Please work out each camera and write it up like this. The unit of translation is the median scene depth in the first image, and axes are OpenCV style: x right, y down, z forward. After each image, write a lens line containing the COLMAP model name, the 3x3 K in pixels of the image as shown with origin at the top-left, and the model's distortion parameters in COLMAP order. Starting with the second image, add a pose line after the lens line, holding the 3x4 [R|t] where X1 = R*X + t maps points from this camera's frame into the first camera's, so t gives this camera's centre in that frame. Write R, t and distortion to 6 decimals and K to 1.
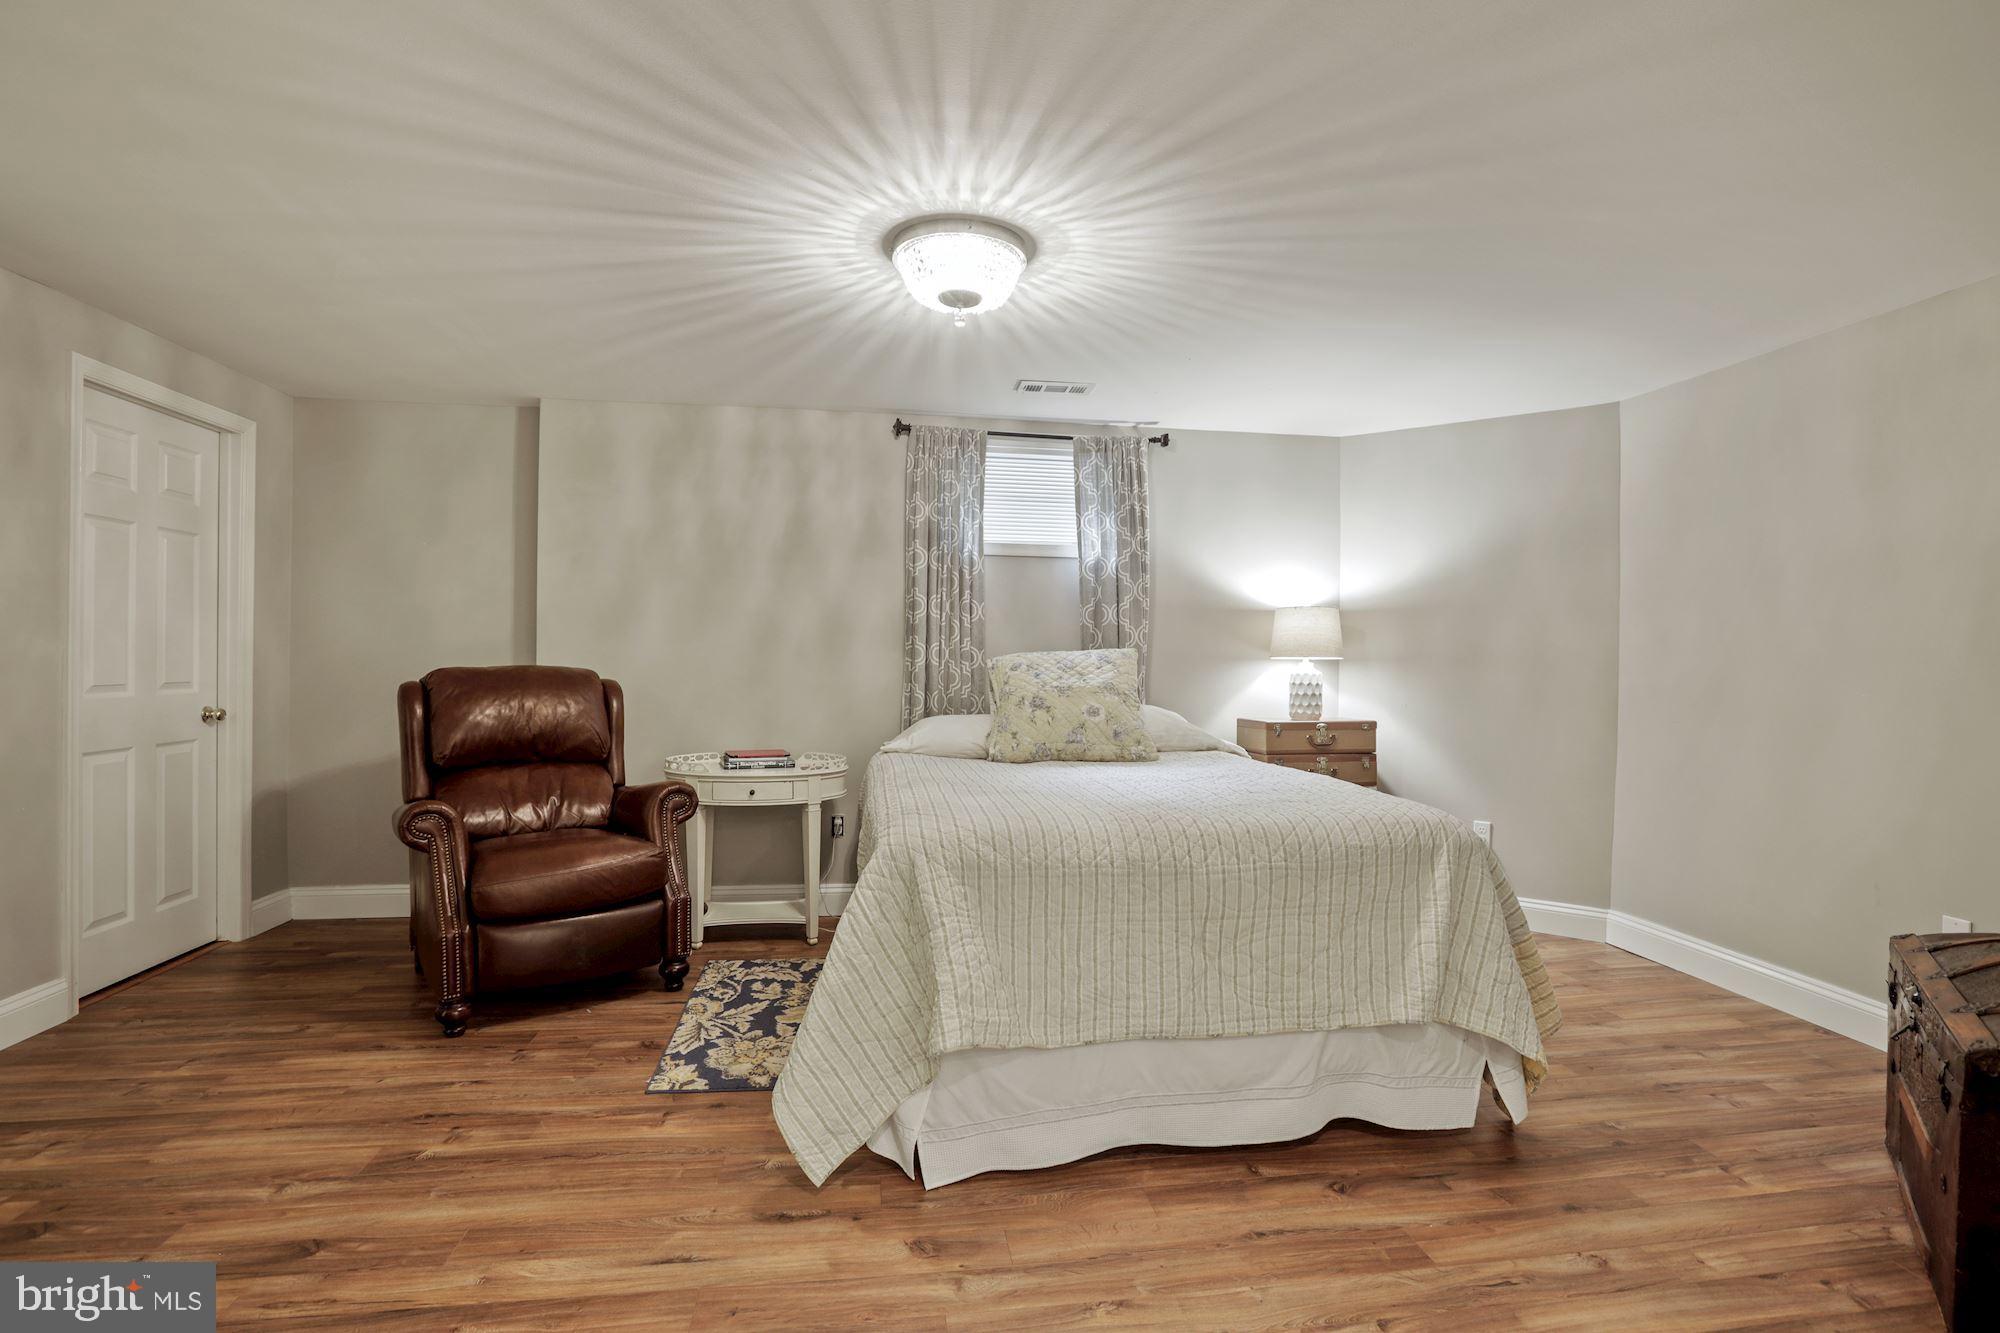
lens RADIAL K [[930.0, 0, 1003.2], [0, 930.0, 662.2], [0, 0, 1]] dist [-0.046373, 0.010575]
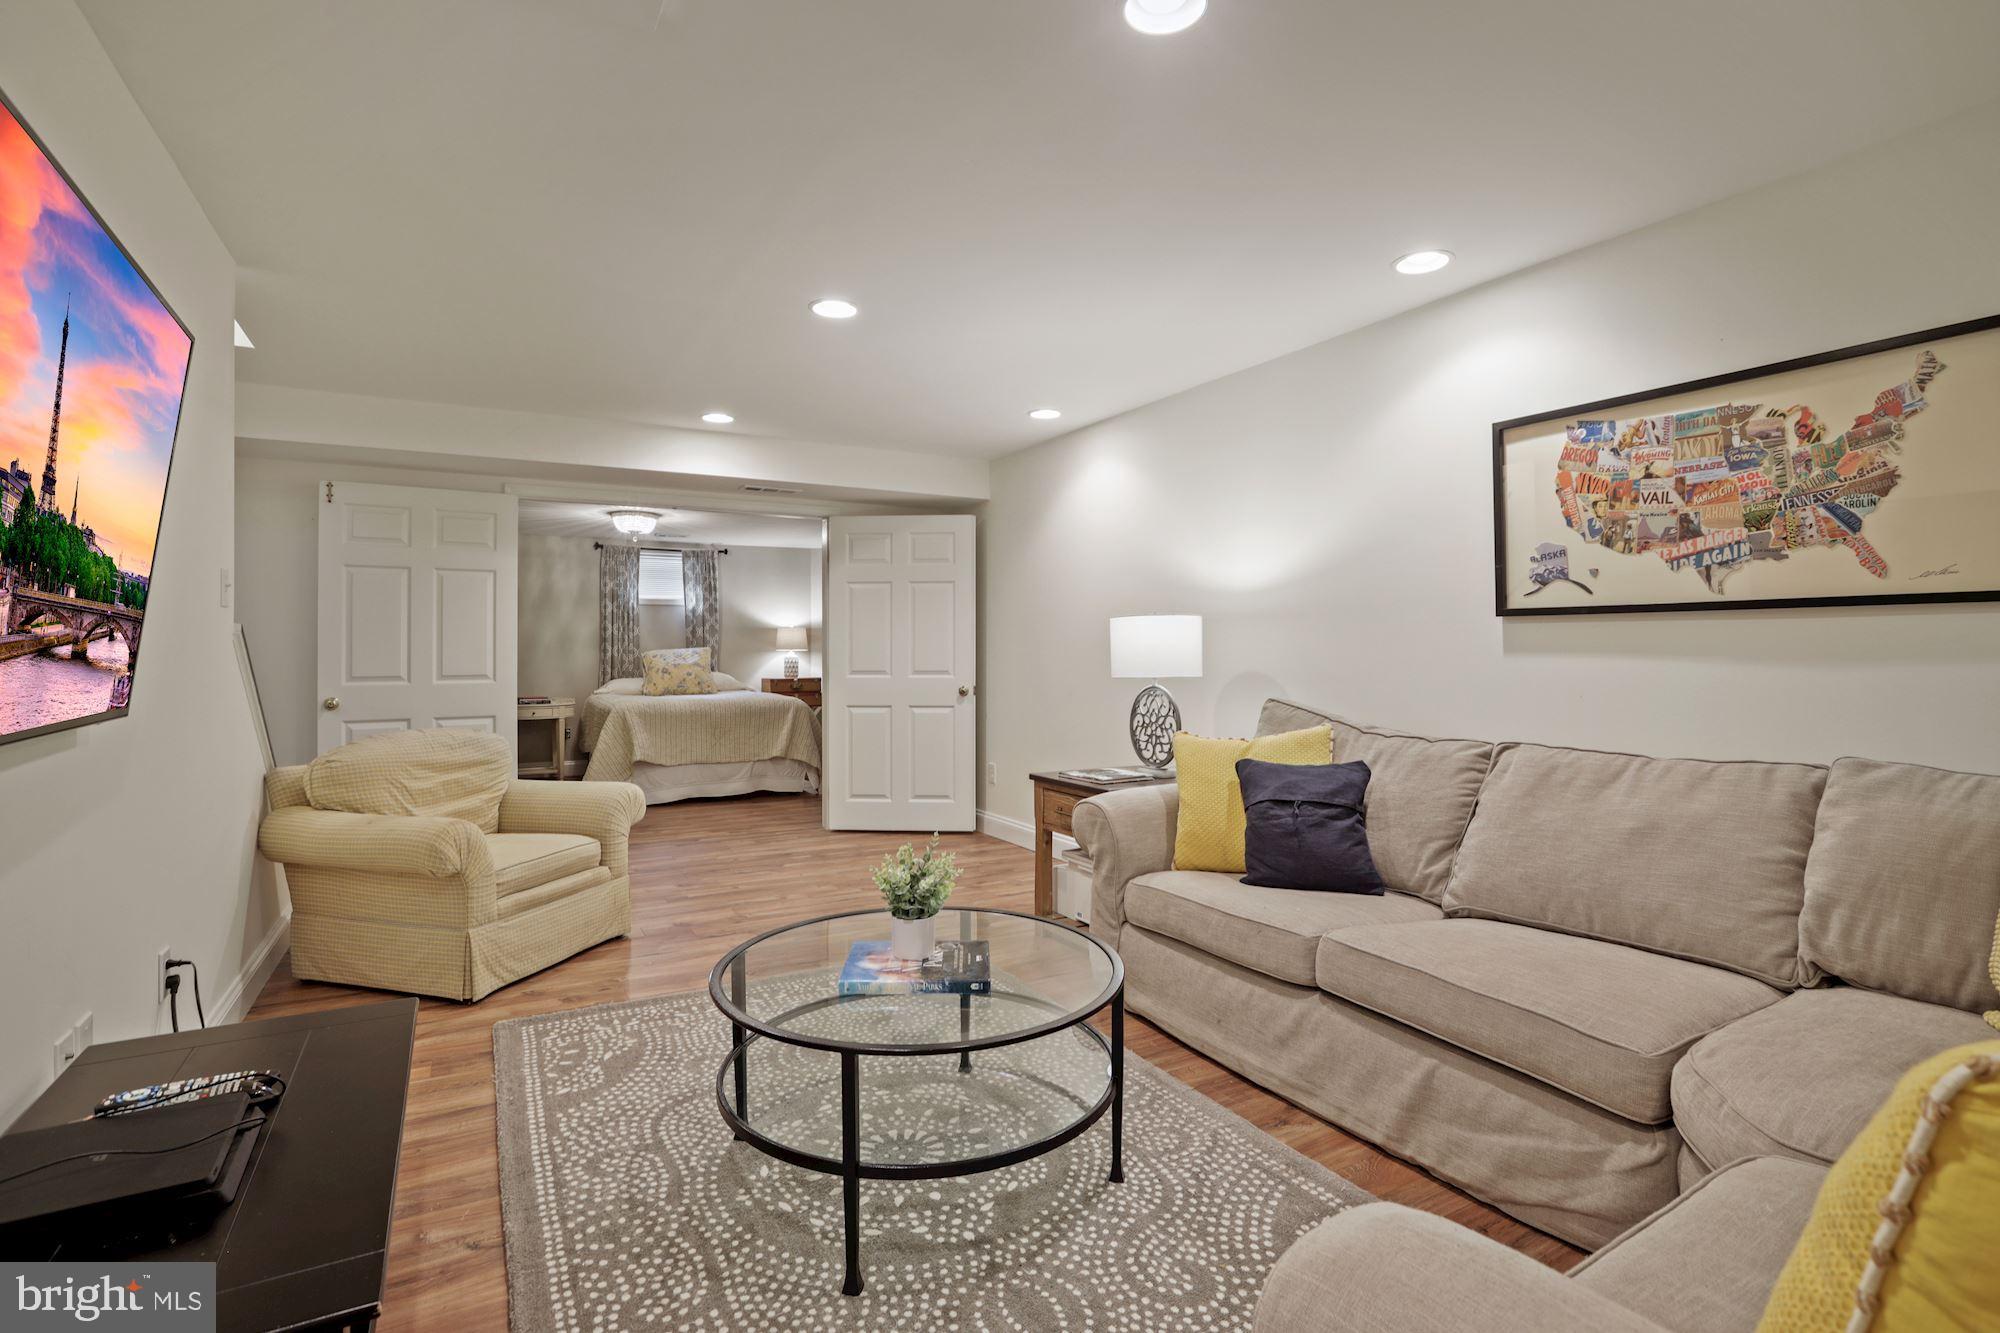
lens RADIAL K [[930.0, 0, 998.7], [0, 930.0, 645.0], [0, 0, 1]] dist [-0.046373, 0.010575]
pose [[0.931905, -0.011951, 0.362505, -0.021119], [0.013720, 0.999903, -0.002305, -0.005087], [-0.362443, 0.007121, 0.931979, -1.323291]]
